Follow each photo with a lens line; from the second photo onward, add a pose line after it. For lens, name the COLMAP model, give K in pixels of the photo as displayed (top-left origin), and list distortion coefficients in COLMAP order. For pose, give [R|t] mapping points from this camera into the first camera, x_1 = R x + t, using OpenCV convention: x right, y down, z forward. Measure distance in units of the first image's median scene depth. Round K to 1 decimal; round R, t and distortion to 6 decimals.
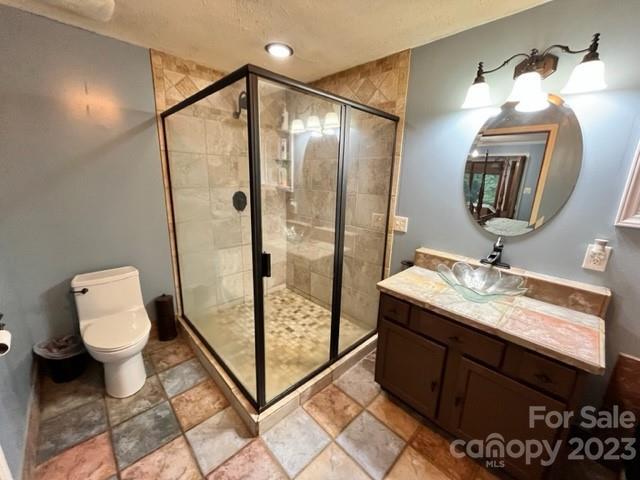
lens RADIAL K [[256.5, 0, 319.9], [0, 256.5, 238.5], [0, 0, 1]] dist [-0.012942, 0.000997]
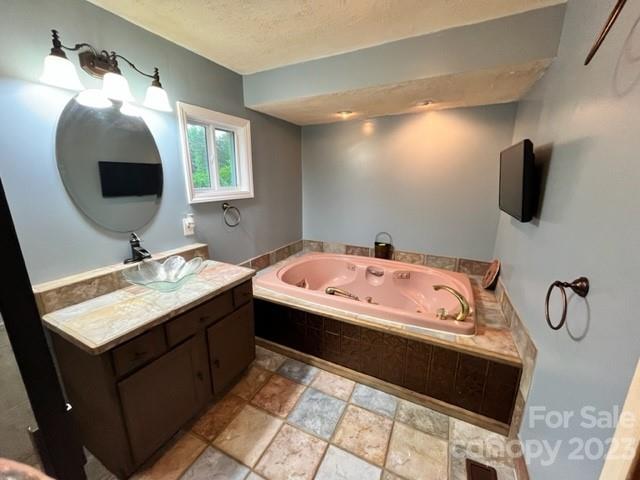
lens RADIAL K [[256.5, 0, 319.2], [0, 256.5, 239.2], [0, 0, 1]] dist [-0.012942, 0.000997]
pose [[-0.341759, -0.246589, 0.906860, -0.533862], [0.214529, 0.919014, 0.330741, -0.178196], [-0.914974, 0.307581, -0.261181, 0.659323]]
